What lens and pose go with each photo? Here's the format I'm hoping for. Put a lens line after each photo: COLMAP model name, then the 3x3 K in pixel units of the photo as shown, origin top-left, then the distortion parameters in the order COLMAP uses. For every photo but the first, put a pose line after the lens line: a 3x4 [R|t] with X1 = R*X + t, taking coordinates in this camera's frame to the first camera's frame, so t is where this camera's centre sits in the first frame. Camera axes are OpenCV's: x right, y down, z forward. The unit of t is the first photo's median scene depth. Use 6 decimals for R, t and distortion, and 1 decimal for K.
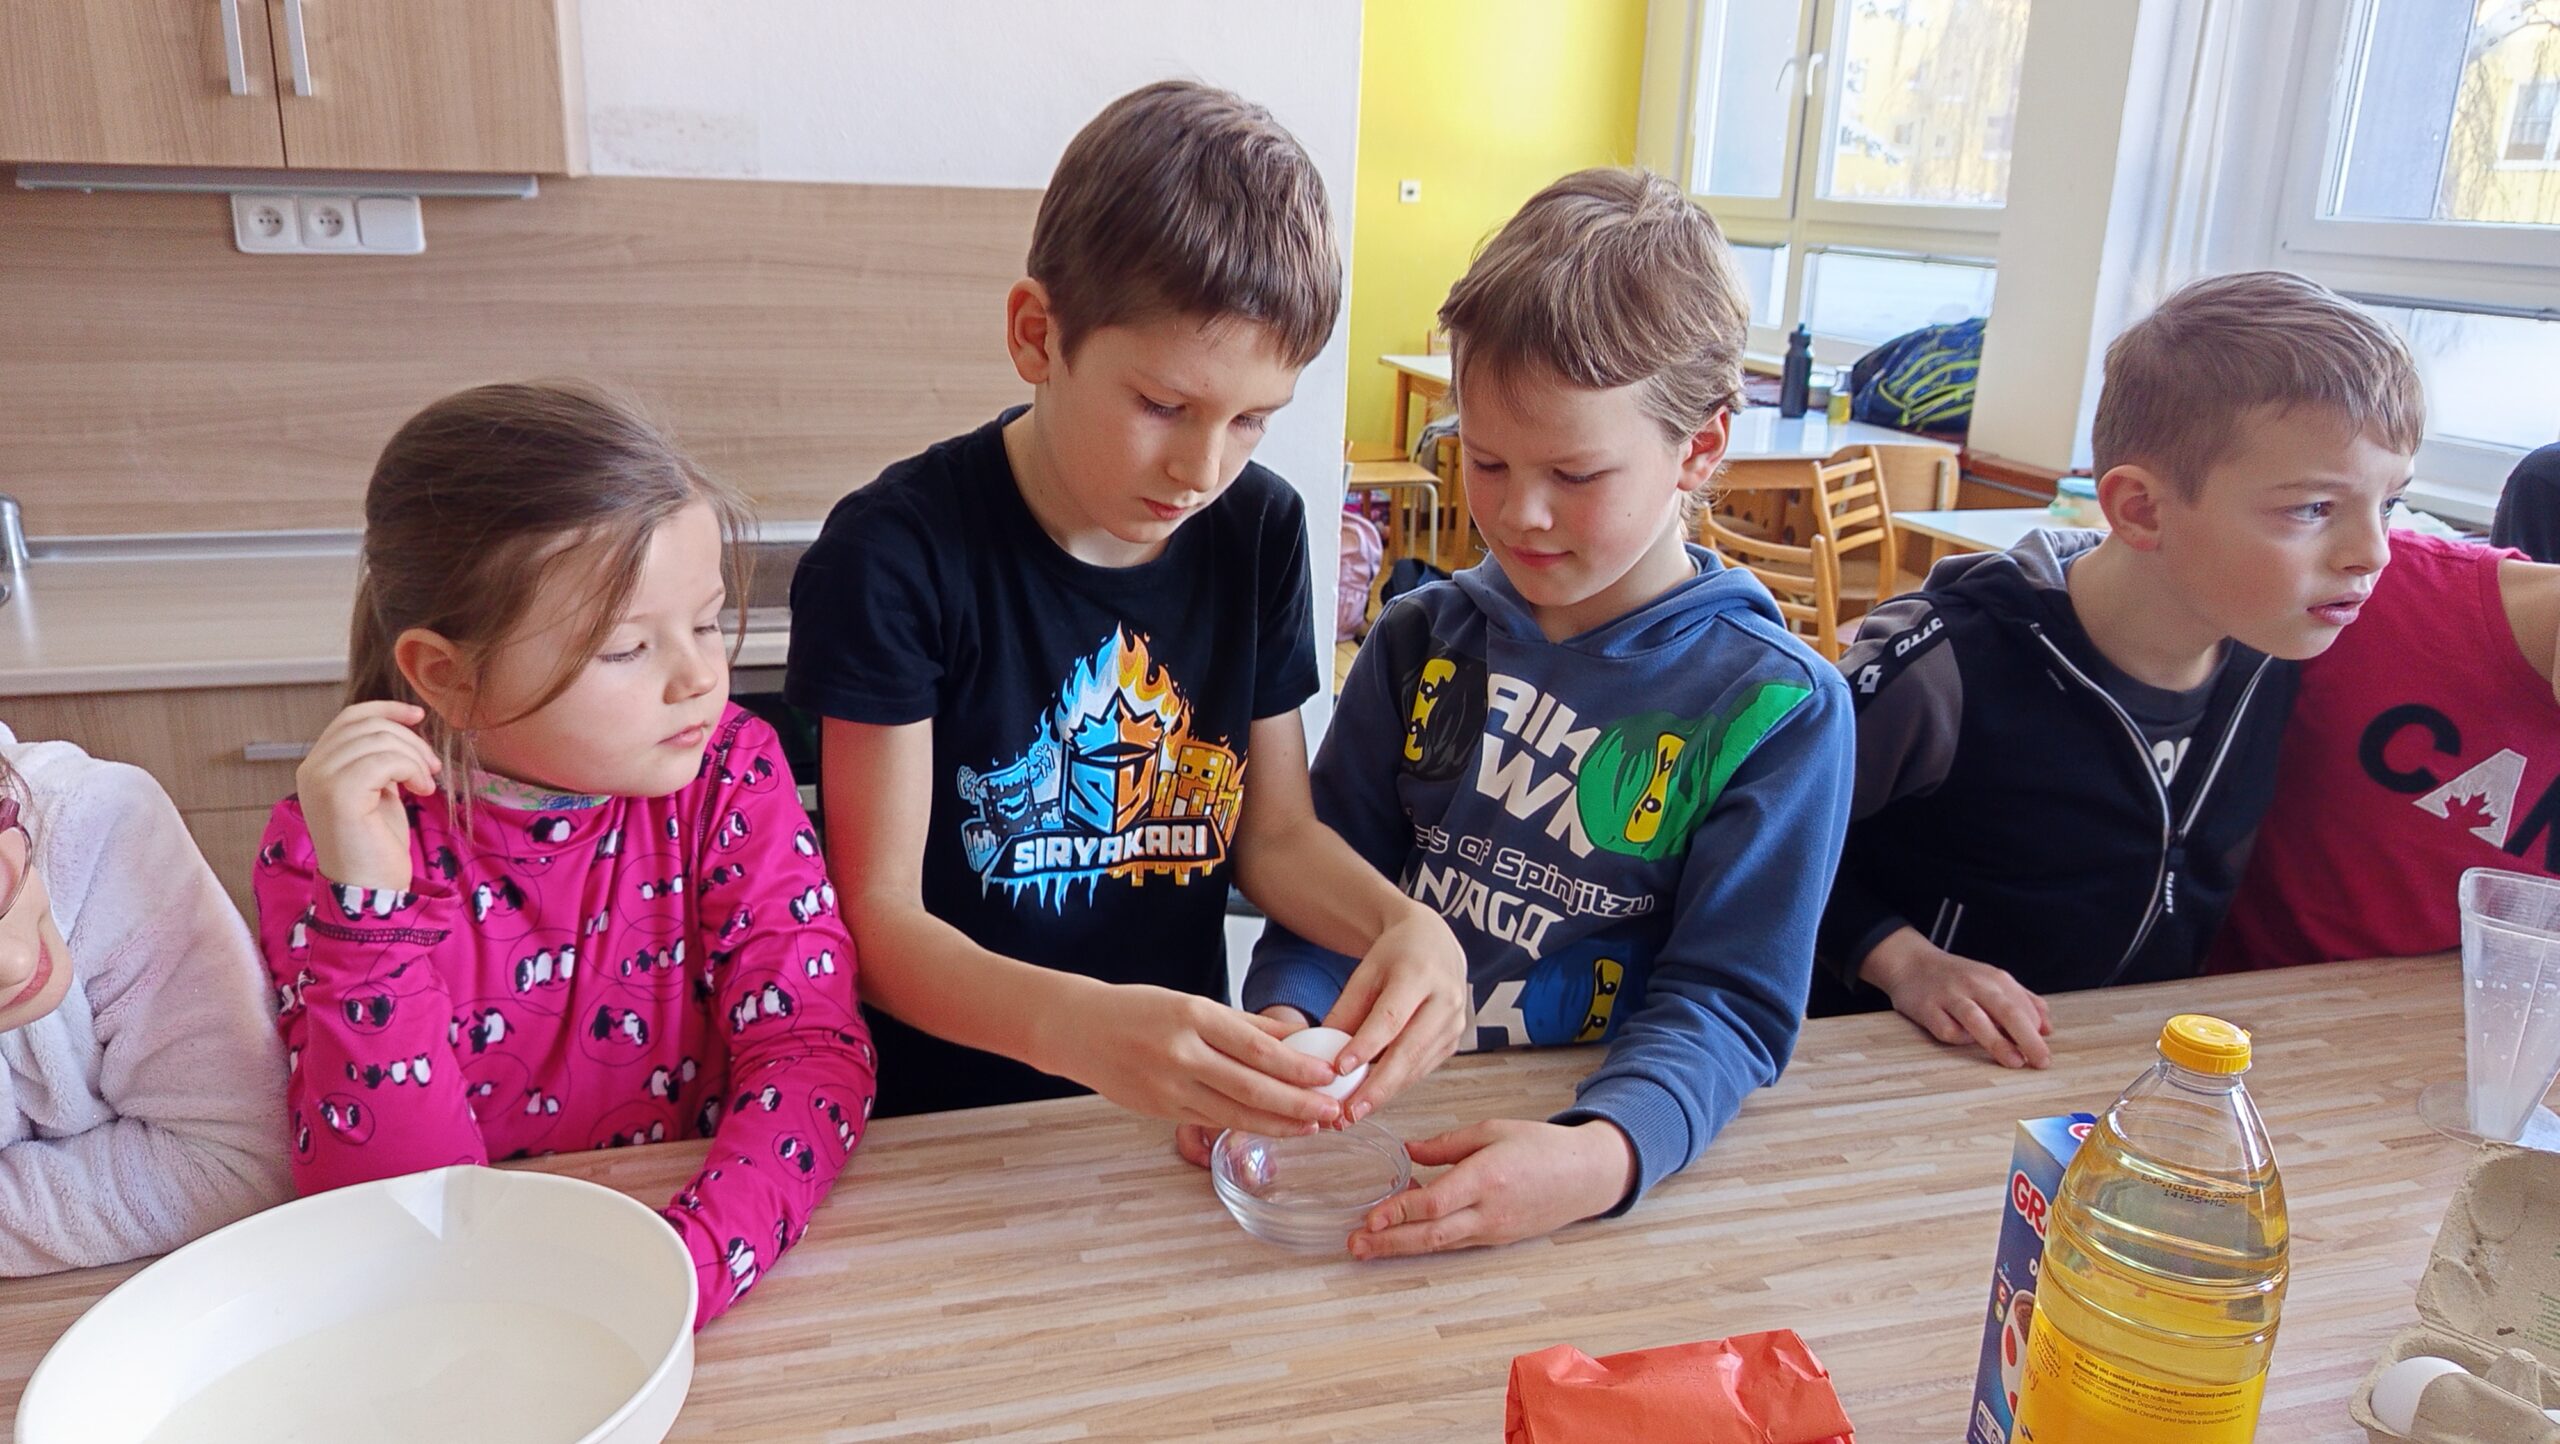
lens RADIAL K [[1782.8, 0, 1283.1], [0, 1782.8, 712.7], [0, 0, 1]] dist [0.008931, -0.045554]
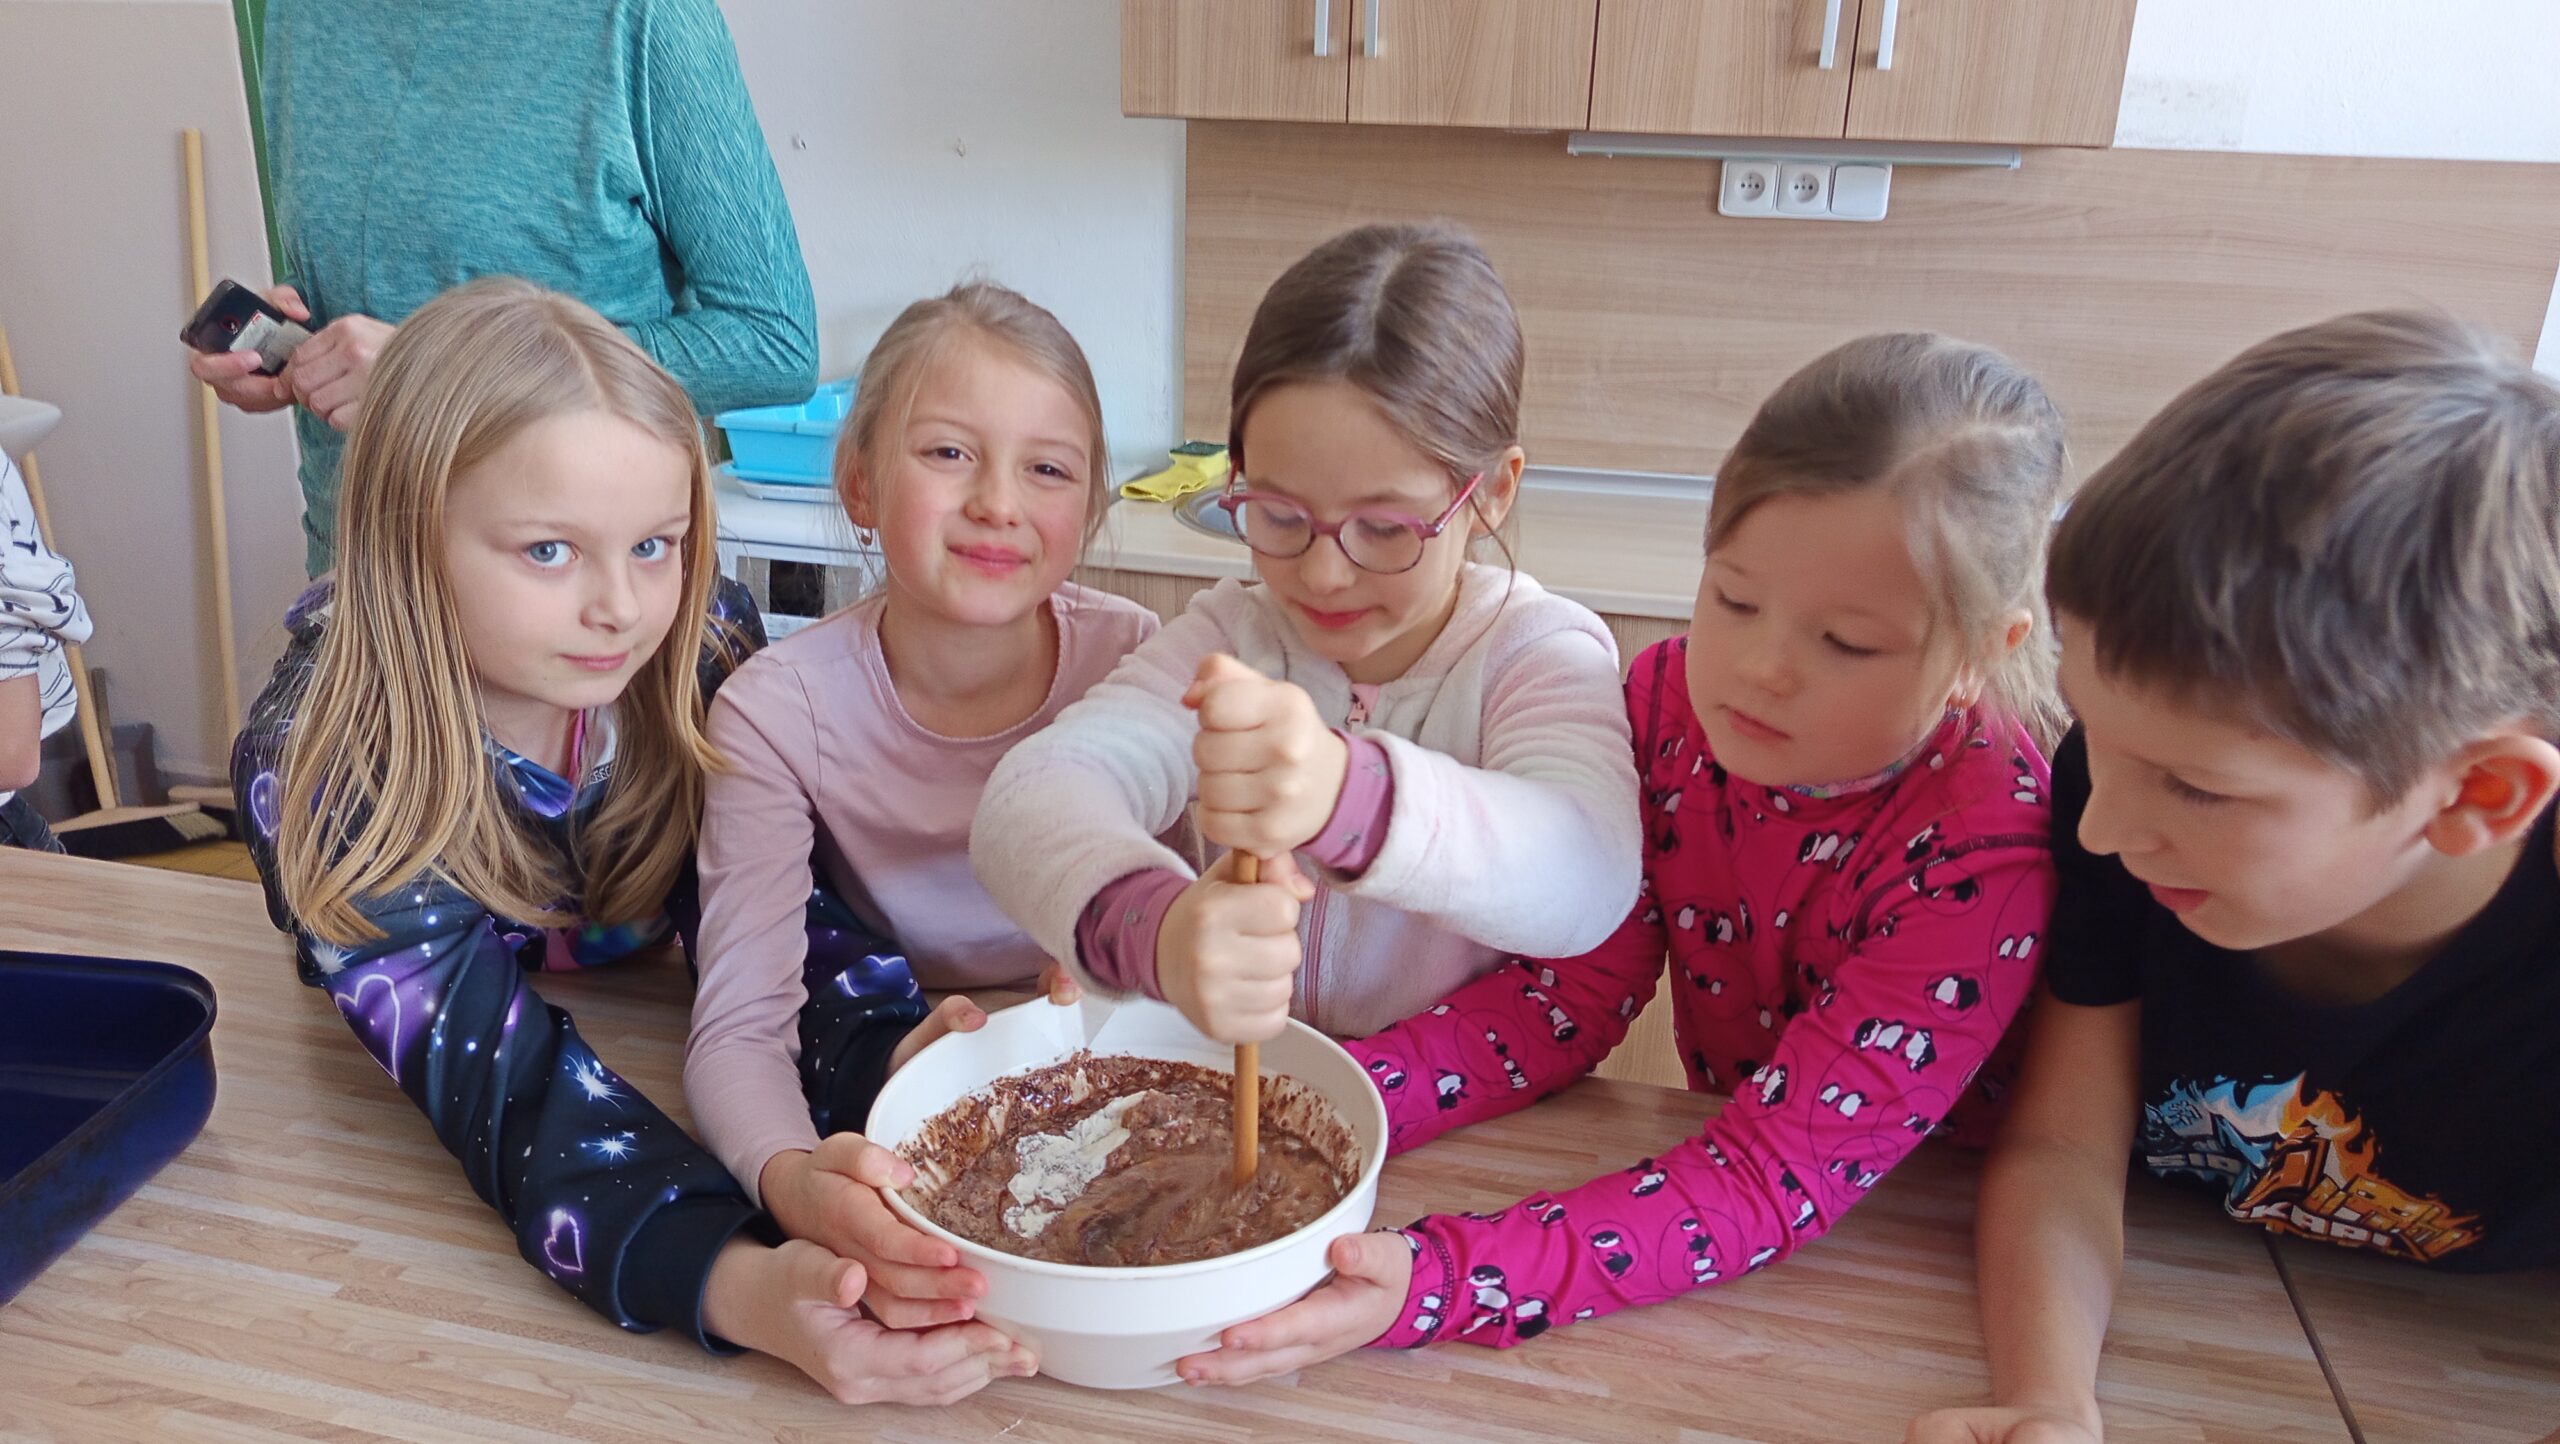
lens RADIAL K [[1782.8, 0, 1269.3], [0, 1782.8, 717.8], [0, 0, 1]] dist [0.008931, -0.045554]
pose [[0.869933, 0.151223, -0.469413, -0.263426], [-0.138635, 0.988432, 0.061503, 0.012094], [0.473283, 0.011574, 0.880834, -0.072502]]
